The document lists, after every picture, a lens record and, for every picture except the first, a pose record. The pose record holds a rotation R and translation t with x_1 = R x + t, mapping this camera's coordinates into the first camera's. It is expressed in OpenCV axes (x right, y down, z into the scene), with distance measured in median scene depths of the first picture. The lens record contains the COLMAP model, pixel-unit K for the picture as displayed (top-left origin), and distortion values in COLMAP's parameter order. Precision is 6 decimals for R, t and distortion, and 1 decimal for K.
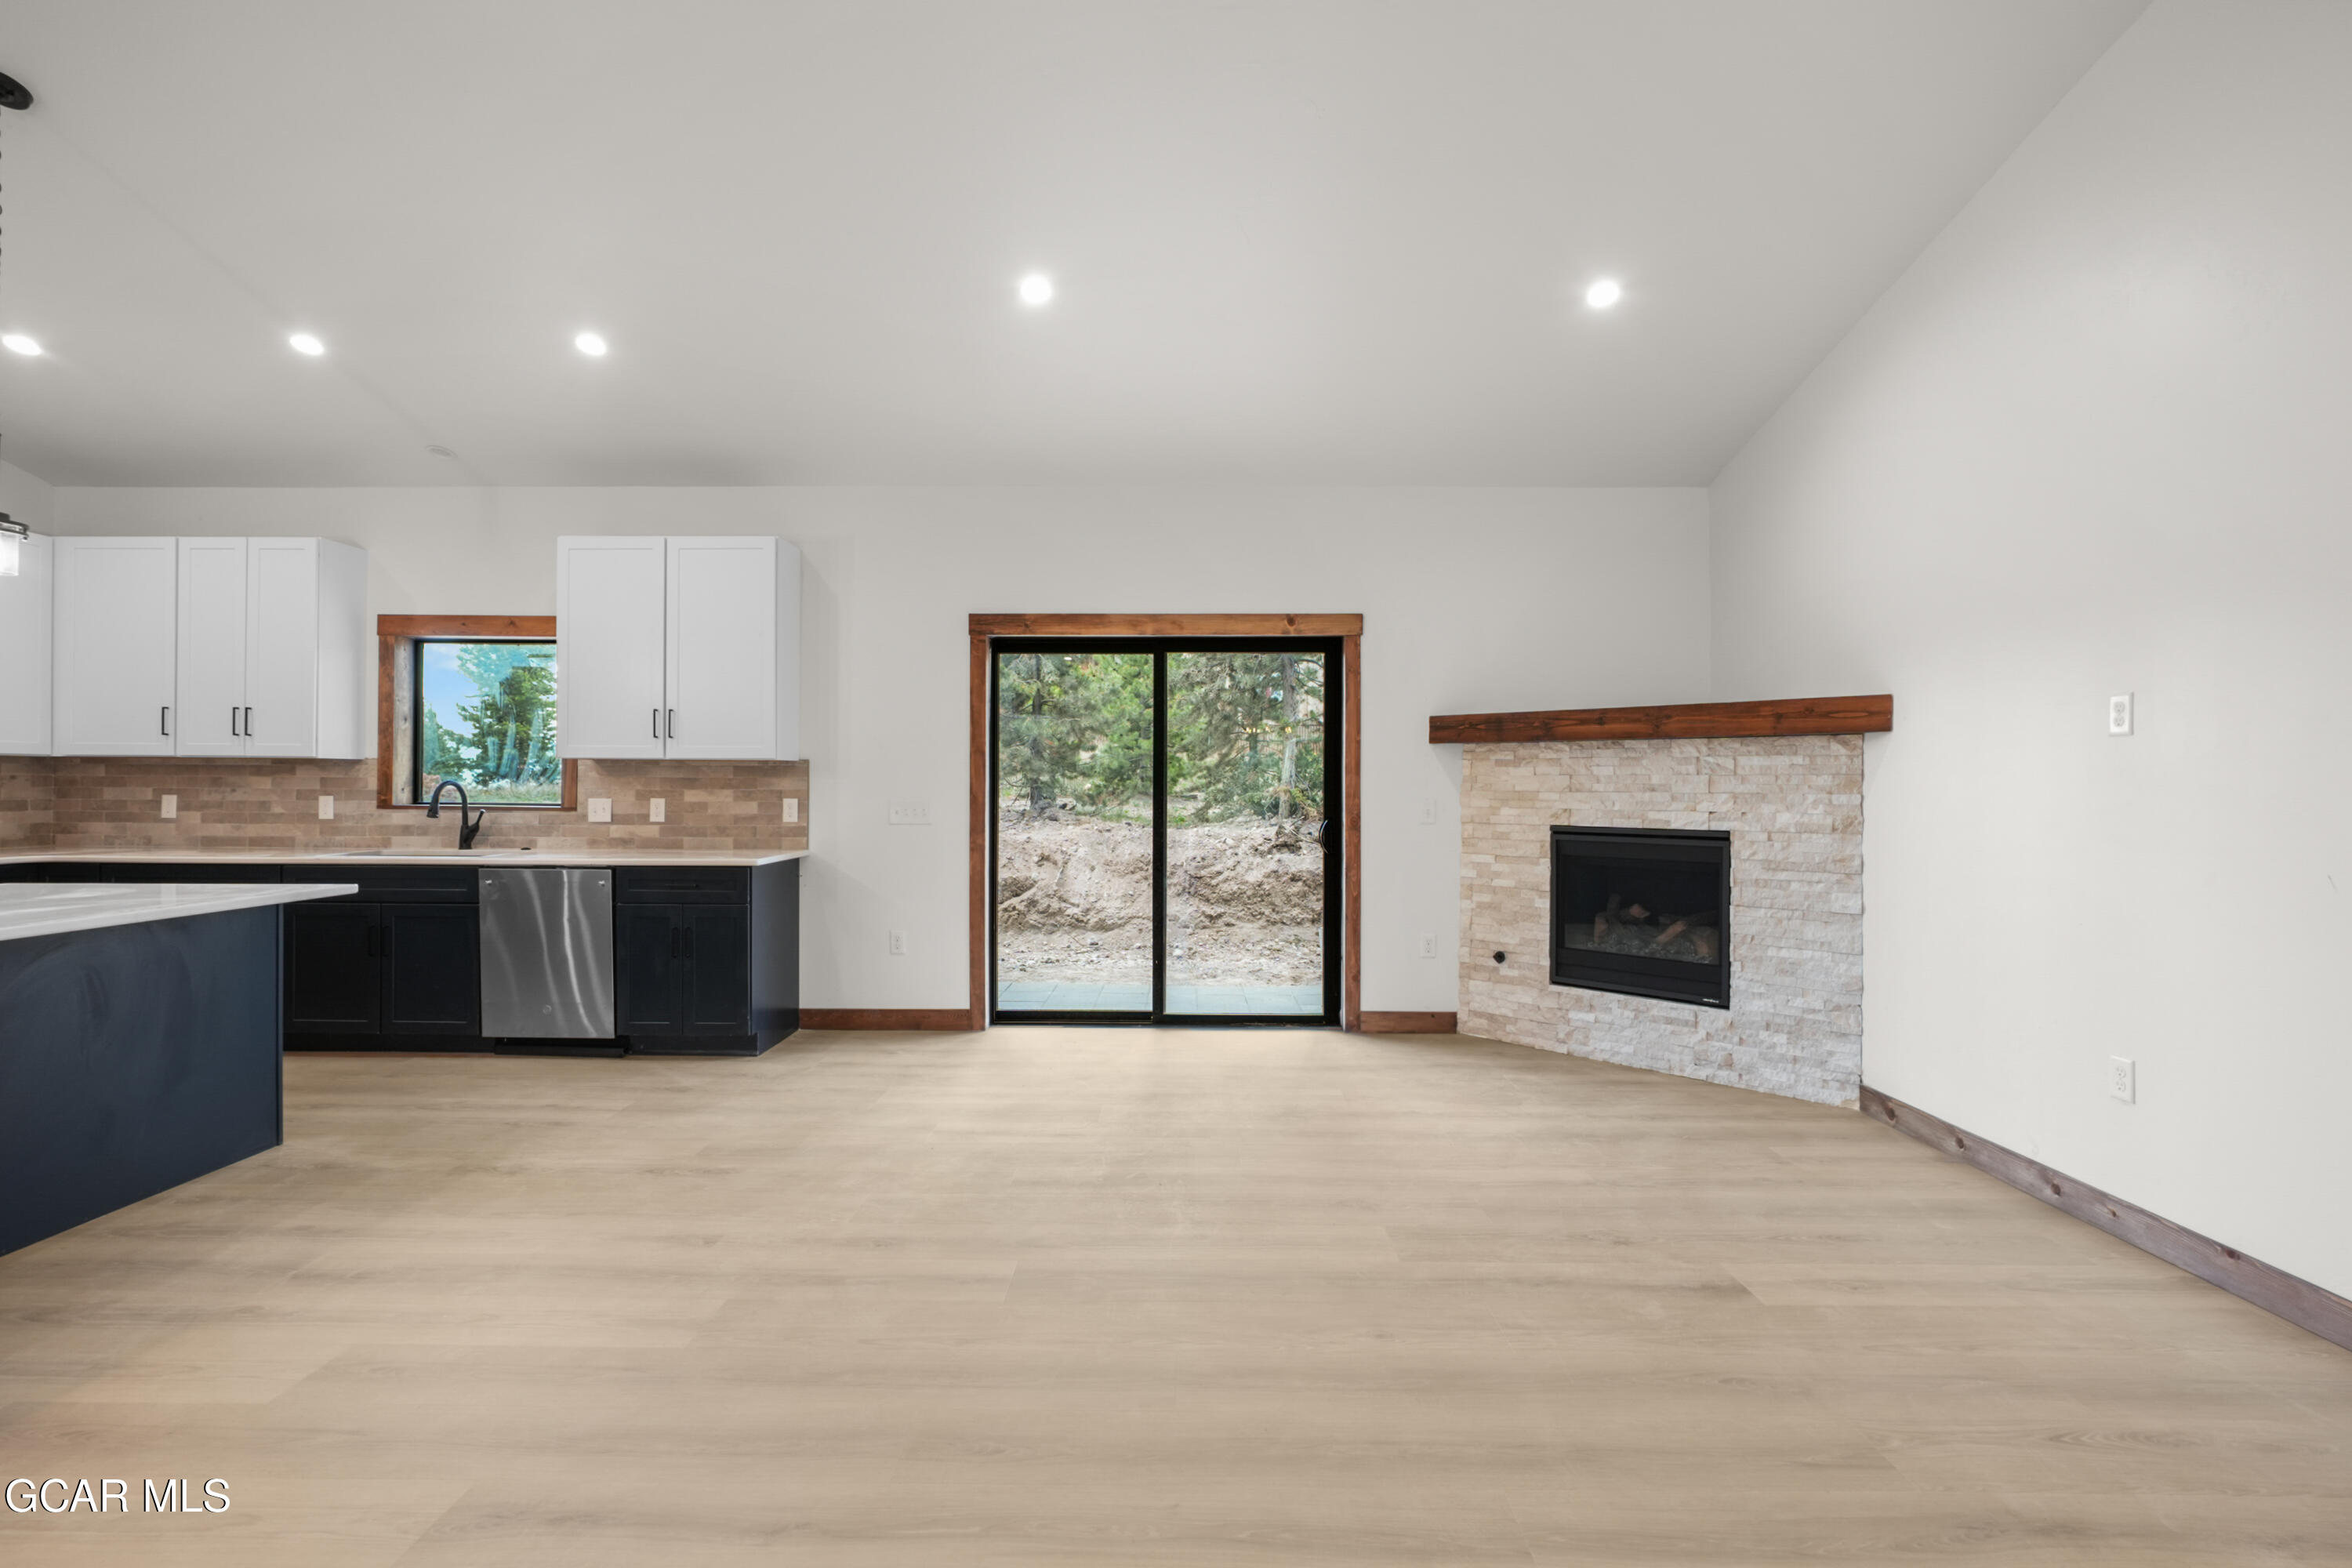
lens RADIAL K [[1067.9, 0, 1175.7], [0, 1067.9, 782.2], [0, 0, 1]] dist [-0.025773, 0.011489]
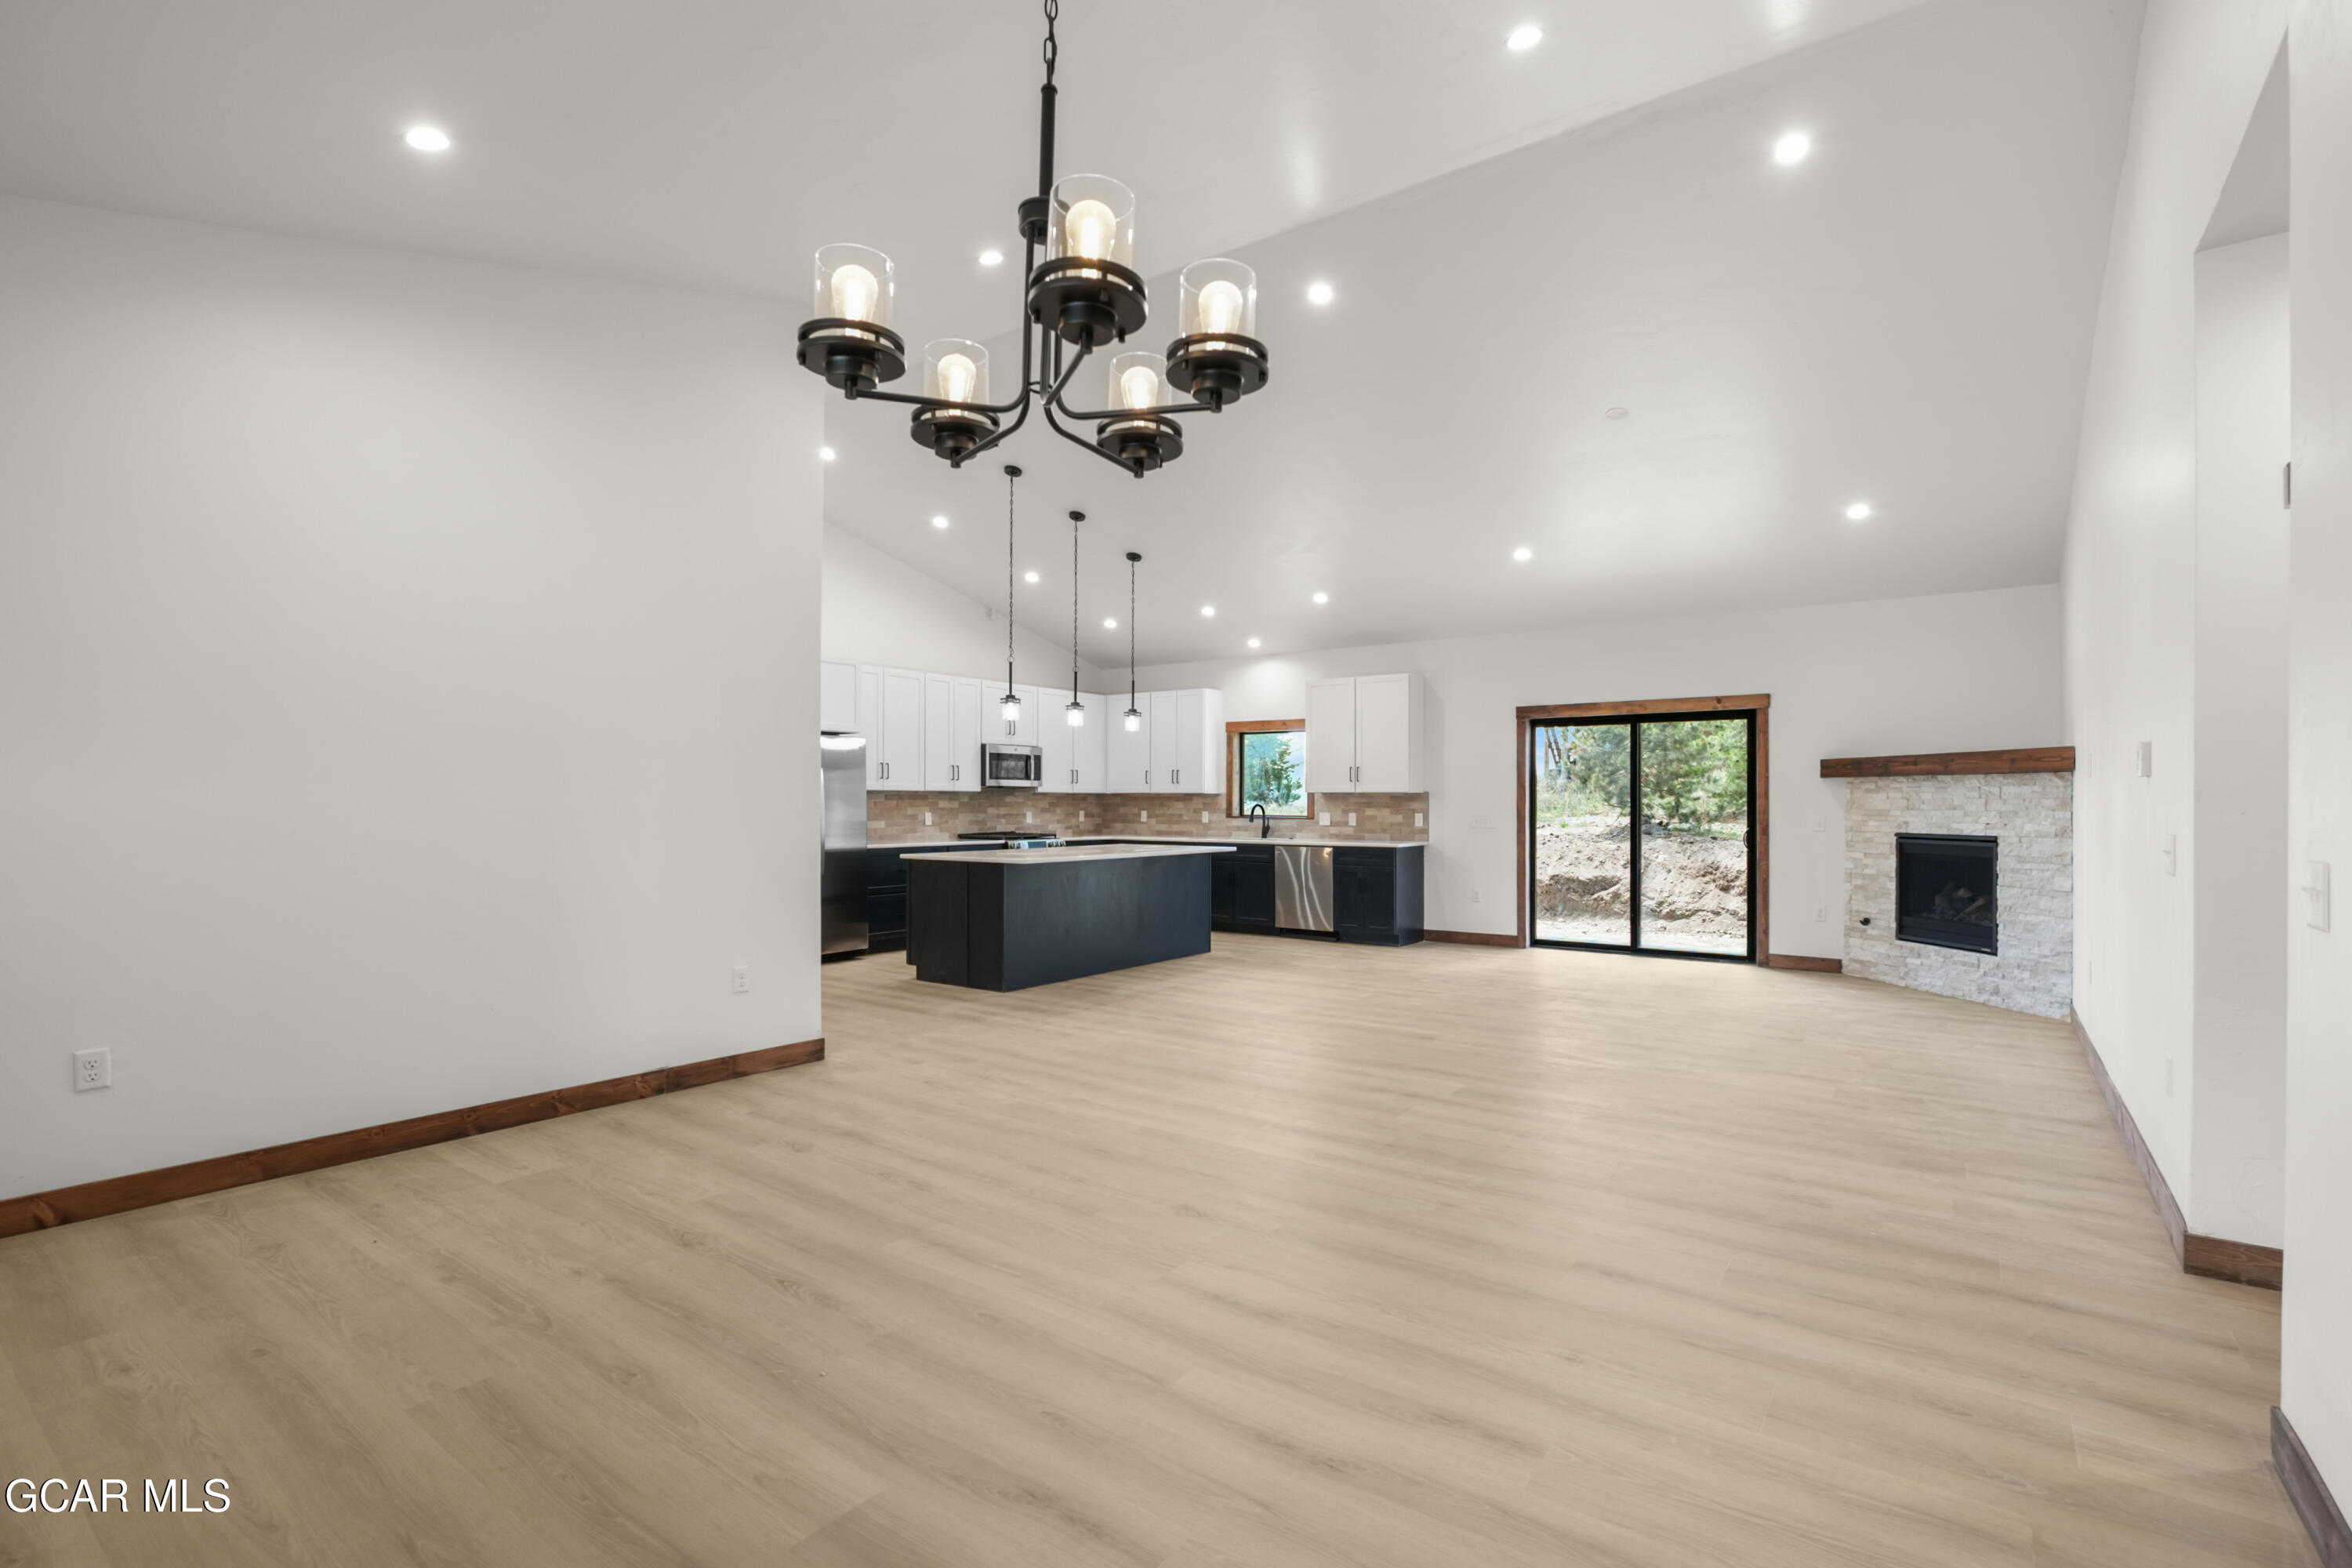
lens RADIAL K [[1080.3, 0, 1180.1], [0, 1080.3, 805.1], [0, 0, 1]] dist [-0.024570, 0.011449]
pose [[0.811191, -0.001200, -0.584779, 0.406723], [0.002423, 0.999996, 0.001309, -0.002246], [0.584776, -0.002479, 0.811191, -0.775782]]
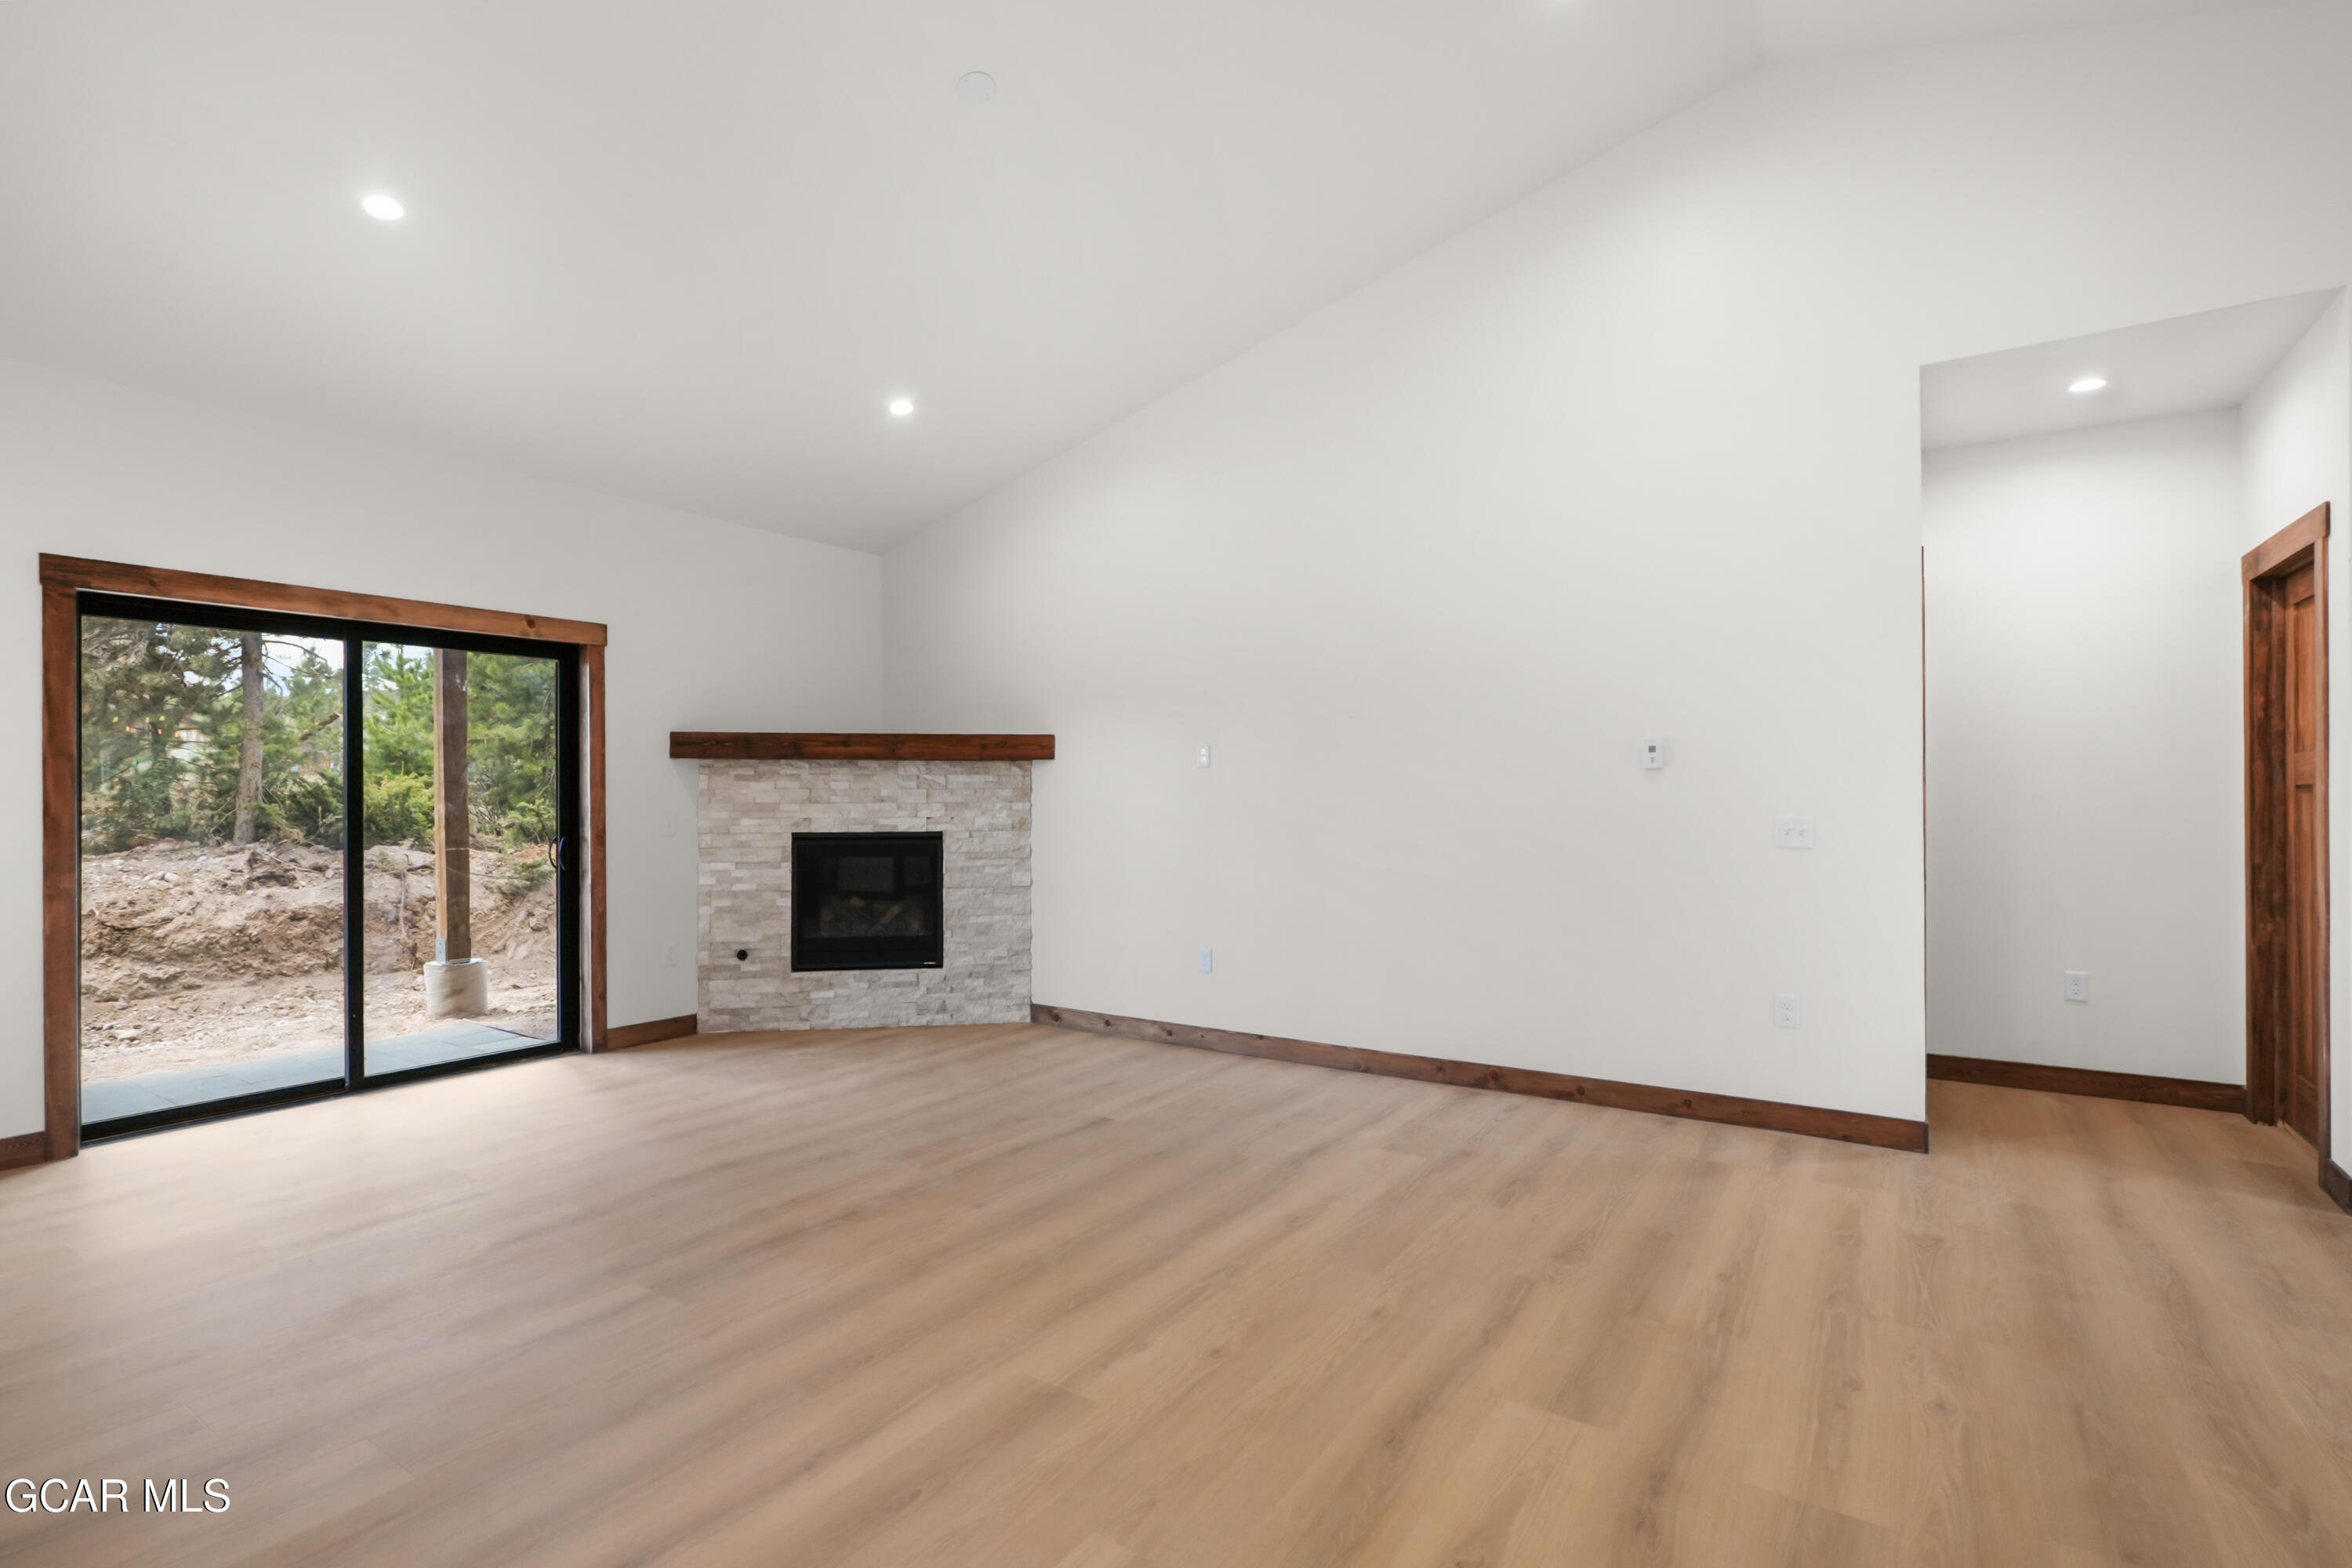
lens RADIAL K [[1094.9, 0, 1170.1], [0, 1094.9, 792.0], [0, 0, 1]] dist [-0.025545, 0.013297]
pose [[0.552945, -0.002402, 0.833214, -0.390450], [0.004012, 0.999992, 0.000221, -0.001881], [-0.833208, 0.003221, 0.552950, 0.013907]]
